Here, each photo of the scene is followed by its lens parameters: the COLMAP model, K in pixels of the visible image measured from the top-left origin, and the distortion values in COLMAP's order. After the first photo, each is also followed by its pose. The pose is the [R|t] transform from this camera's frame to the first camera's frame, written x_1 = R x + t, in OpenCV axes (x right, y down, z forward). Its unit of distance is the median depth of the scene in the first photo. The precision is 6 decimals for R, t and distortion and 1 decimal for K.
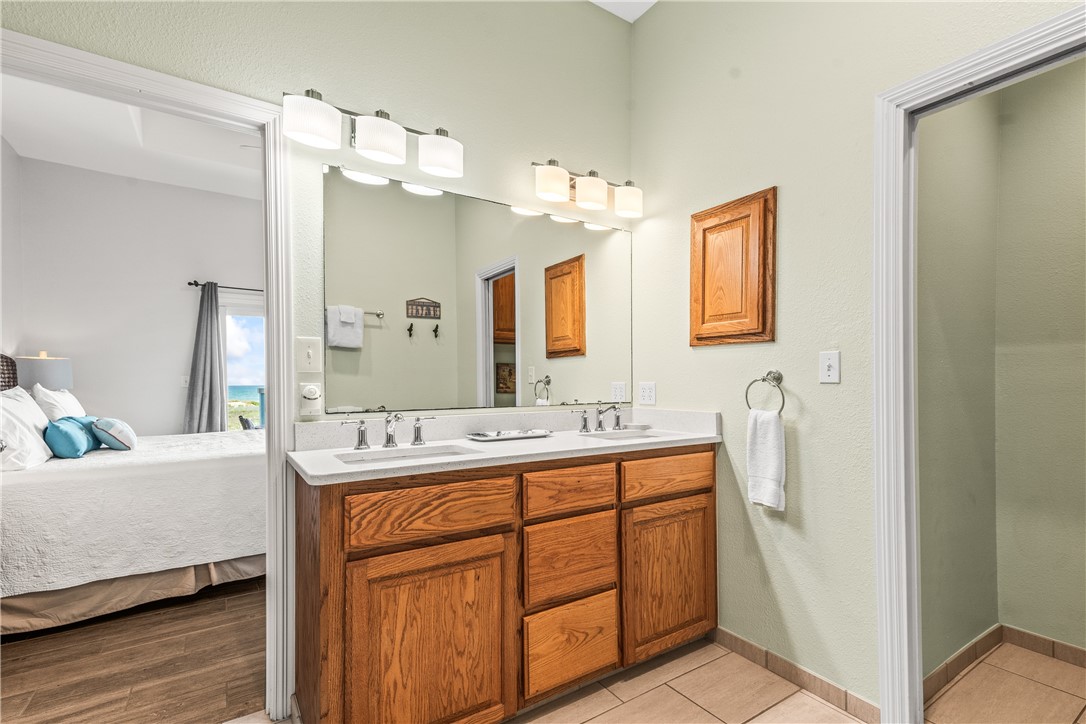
lens RADIAL K [[502.9, 0, 543.7], [0, 502.9, 381.0], [0, 0, 1]] dist [0.014589, -0.000022]
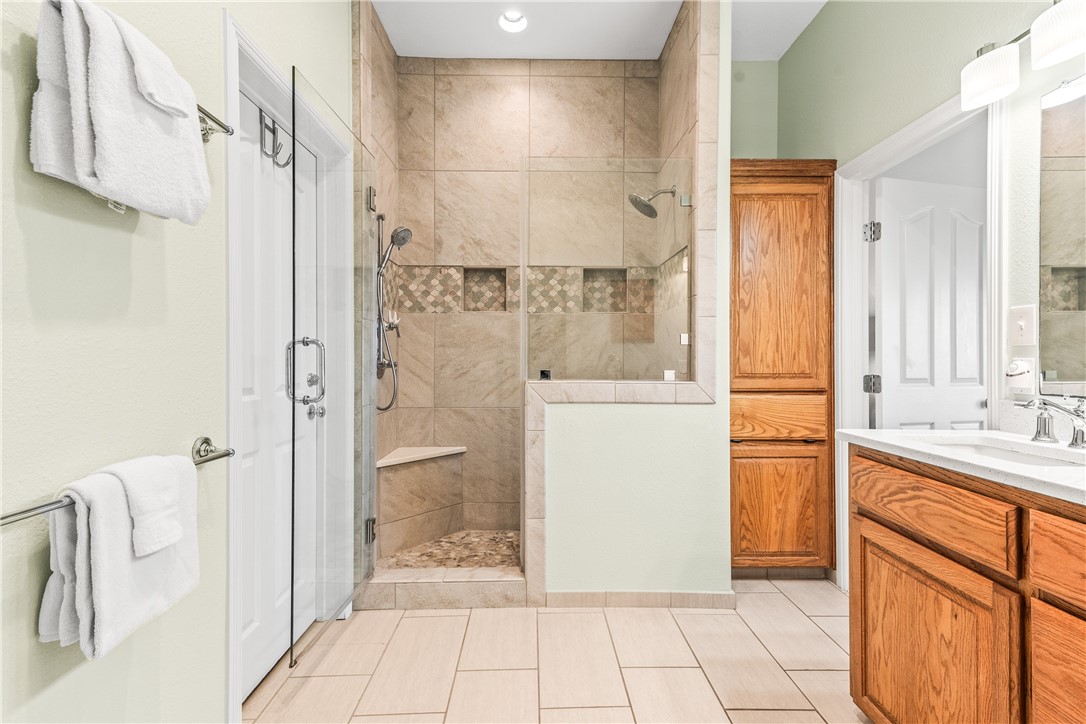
lens RADIAL K [[497.0, 0, 543.0], [0, 497.0, 362.0], [0, 0, 1]] dist [0.010956, -0.000444]
pose [[-0.540515, 0.011854, -0.841251, 0.881645], [0.002780, 0.999920, 0.012304, -0.002928], [0.841330, 0.004312, -0.540505, 0.930394]]
